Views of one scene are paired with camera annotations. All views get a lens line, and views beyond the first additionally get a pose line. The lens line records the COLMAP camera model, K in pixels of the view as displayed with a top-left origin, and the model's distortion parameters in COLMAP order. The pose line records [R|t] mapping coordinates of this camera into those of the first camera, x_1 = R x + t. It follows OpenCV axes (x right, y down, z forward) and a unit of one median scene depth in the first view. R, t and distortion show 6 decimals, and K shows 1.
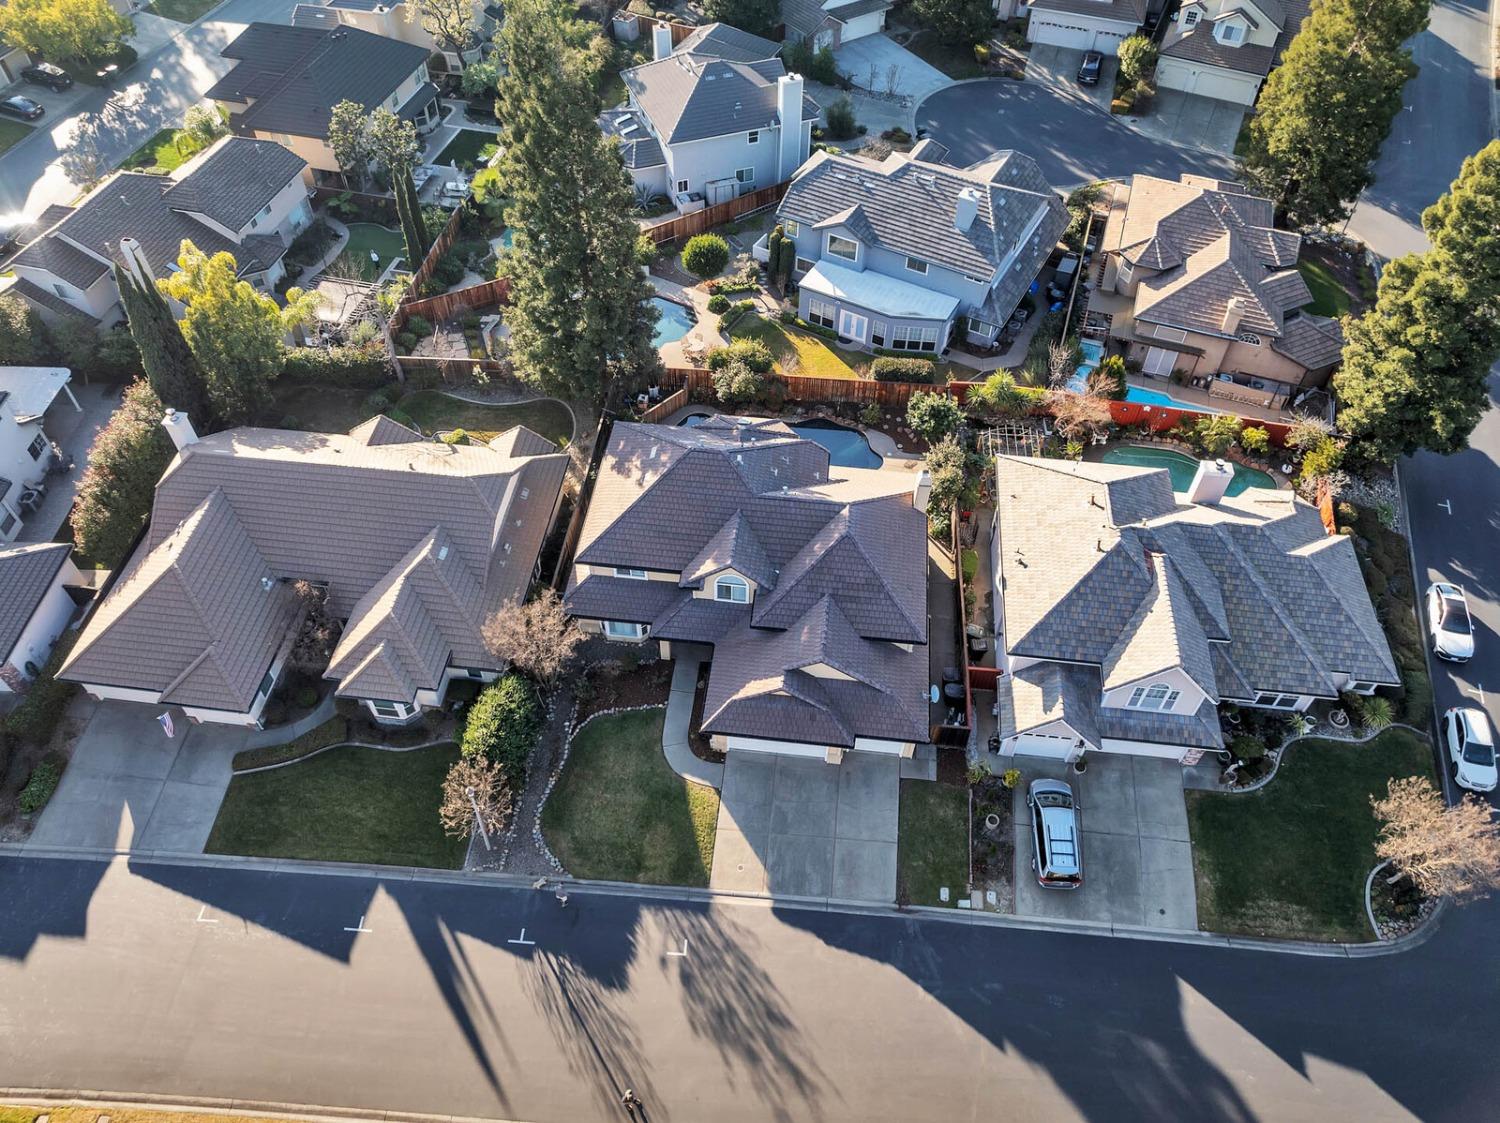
lens RADIAL K [[1108.0, 0, 742.4], [0, 1108.0, 550.7], [0, 0, 1]] dist [-0.041098, -0.002328]
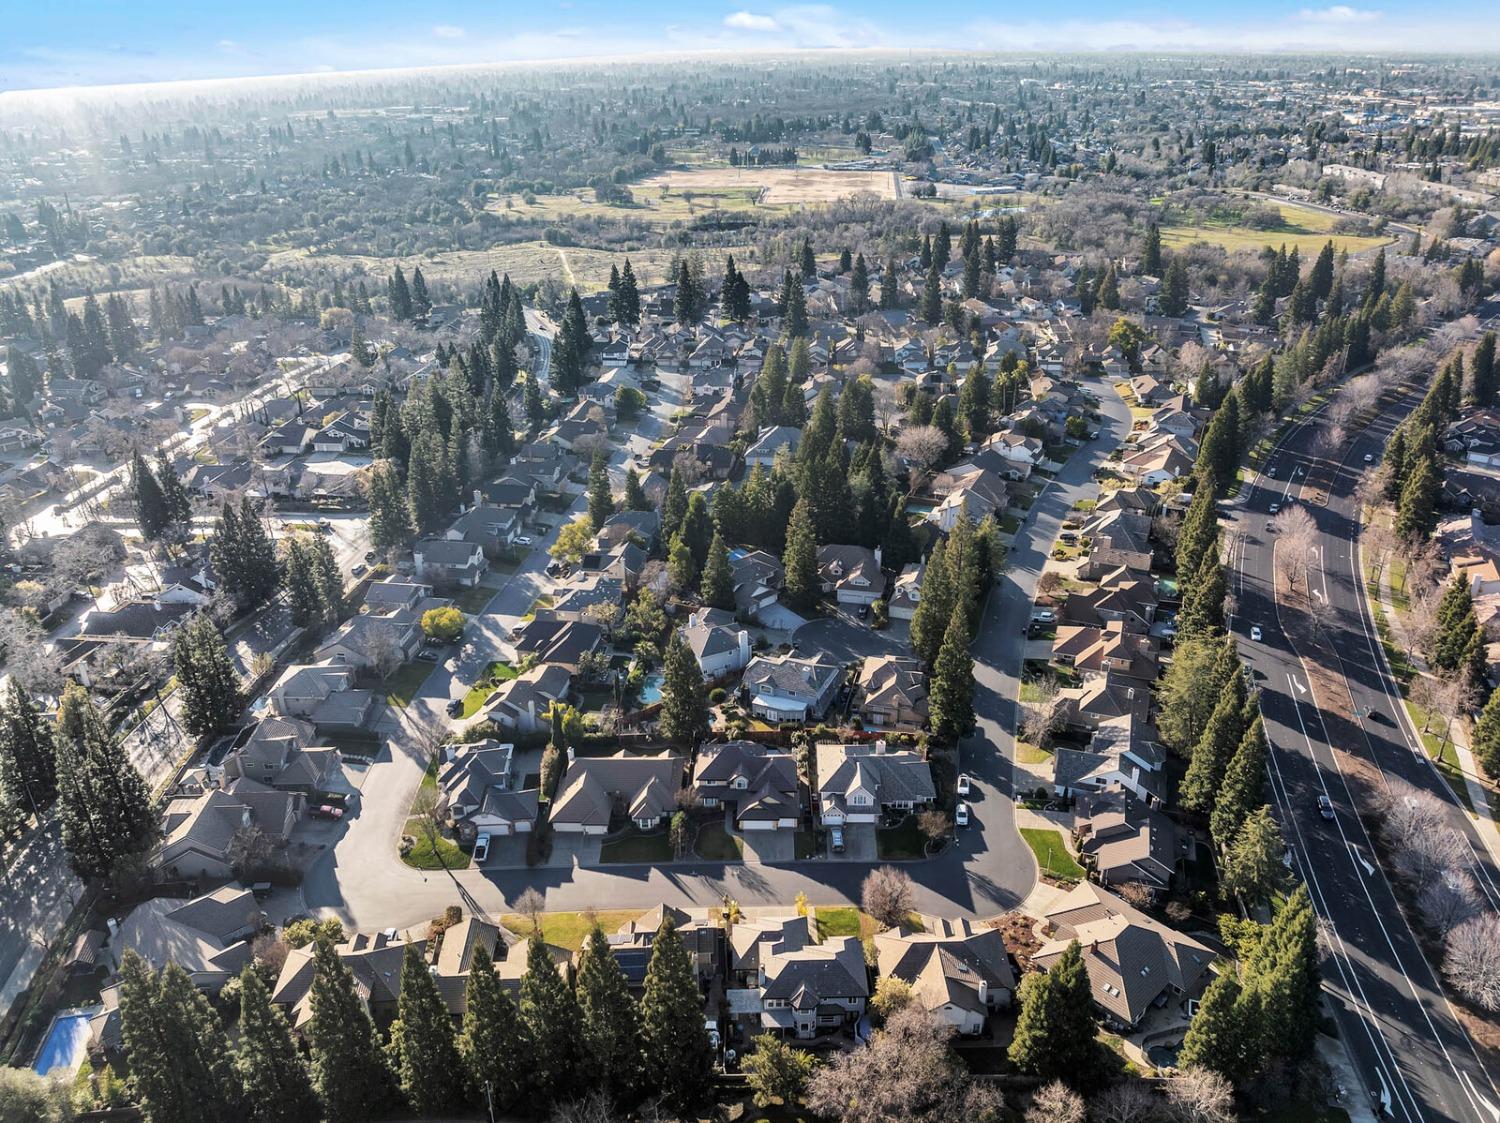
lens RADIAL K [[1108.0, 0, 752.8], [0, 1108.0, 565.6], [0, 0, 1]] dist [-0.041098, -0.002328]
pose [[0.995620, -0.061800, 0.070157, -0.127543], [0.084105, 0.919761, -0.383362, 0.537854], [-0.040836, 0.387583, 0.920930, -1.800083]]
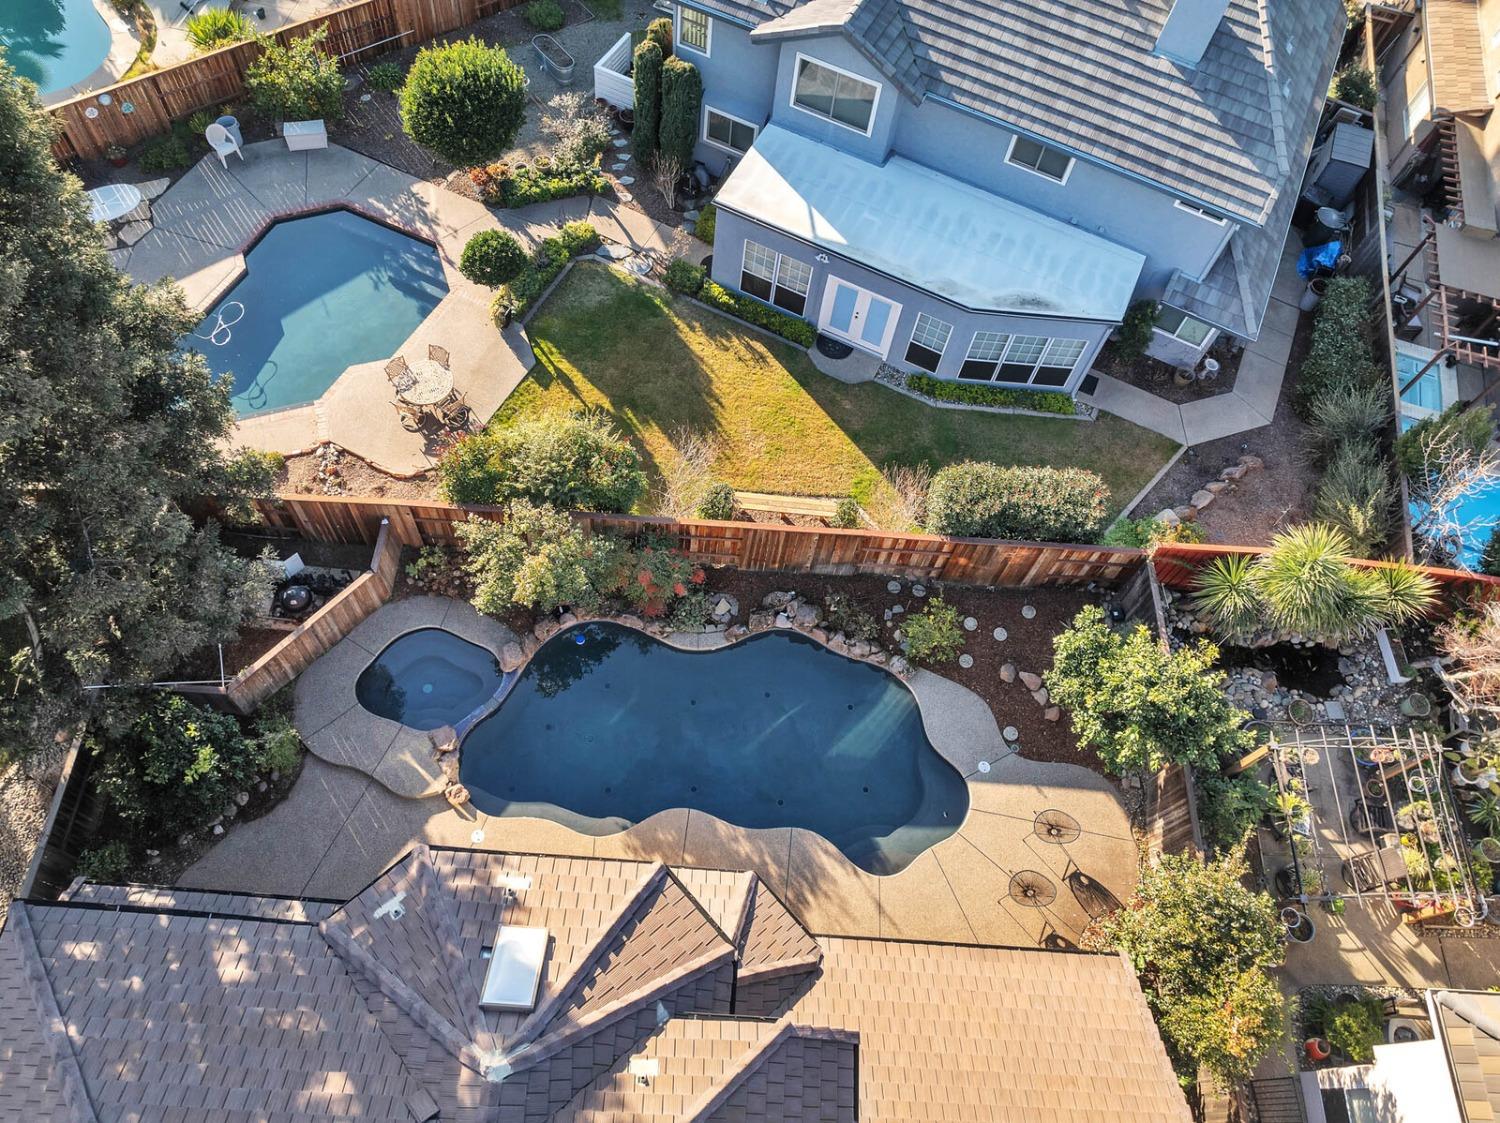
lens RADIAL K [[1108.0, 0, 757.4], [0, 1108.0, 564.6], [0, 0, 1]] dist [-0.041098, -0.002328]
pose [[0.994193, -0.021833, 0.105377, 0.024102], [-0.001916, 0.975458, 0.220176, -0.204021], [-0.107598, -0.219099, 0.969752, 0.619675]]
